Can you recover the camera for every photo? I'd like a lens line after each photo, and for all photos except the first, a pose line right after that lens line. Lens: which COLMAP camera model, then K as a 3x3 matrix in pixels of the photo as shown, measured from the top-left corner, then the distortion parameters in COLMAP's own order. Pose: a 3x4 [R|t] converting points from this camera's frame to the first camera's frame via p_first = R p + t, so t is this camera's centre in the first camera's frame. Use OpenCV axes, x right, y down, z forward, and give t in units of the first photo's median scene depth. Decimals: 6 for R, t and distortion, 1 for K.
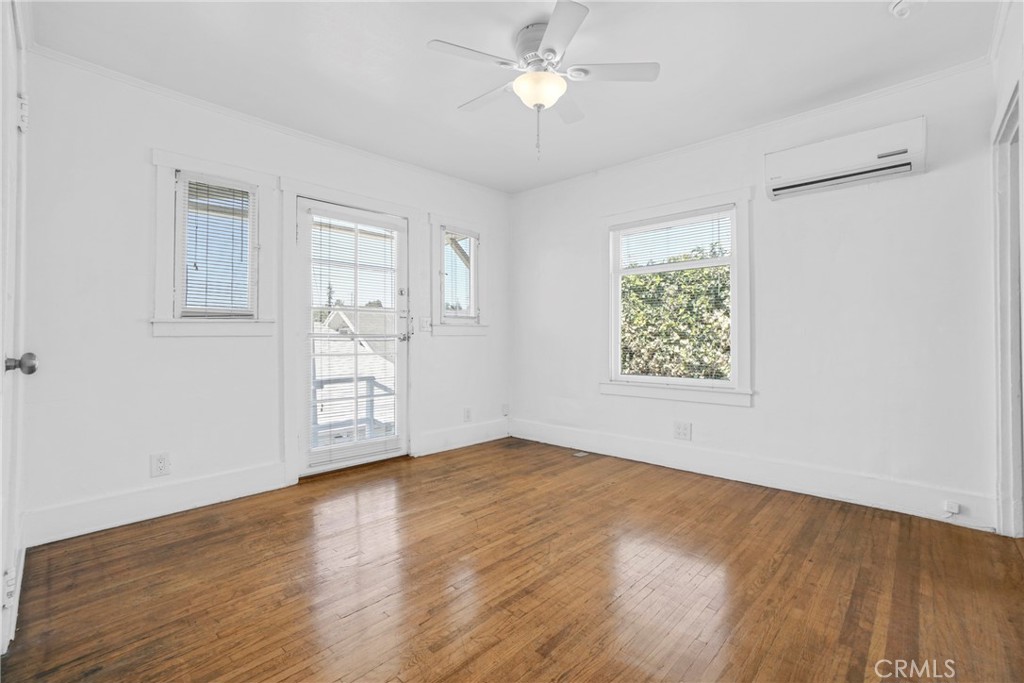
lens RADIAL K [[453.0, 0, 509.0], [0, 453.0, 335.2], [0, 0, 1]] dist [-0.019094, -0.000002]
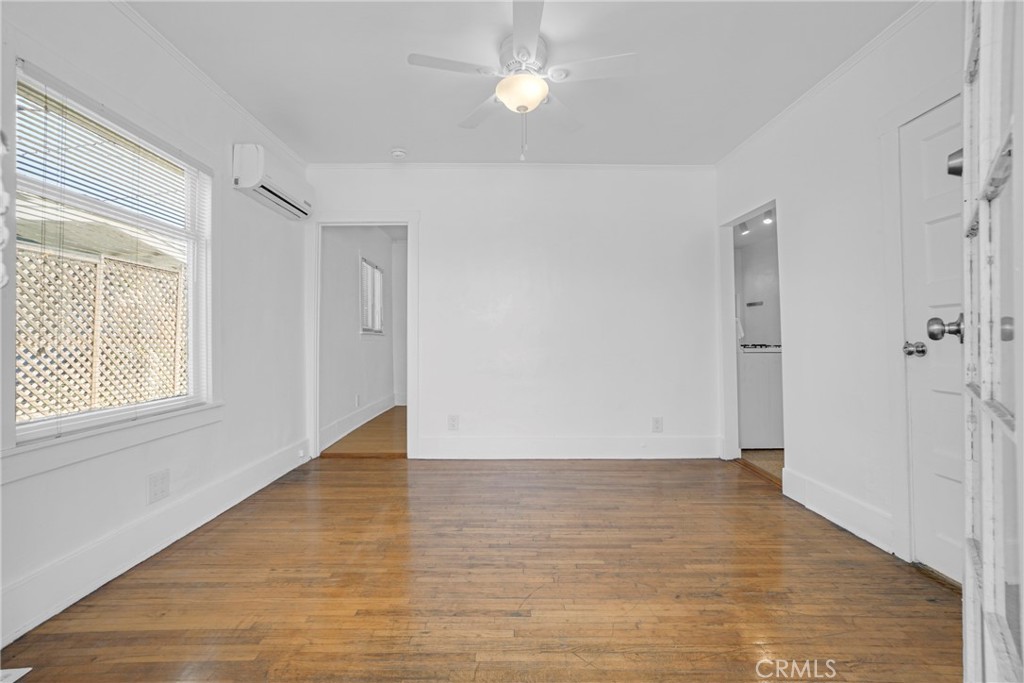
lens RADIAL K [[453.0, 0, 509.0], [0, 453.0, 335.2], [0, 0, 1]] dist [-0.019094, -0.000002]
pose [[-0.686537, 0.009187, 0.727037, -0.540492], [-0.002521, 0.999884, -0.015015, 0.013474], [-0.727091, -0.012141, -0.686434, 1.442730]]
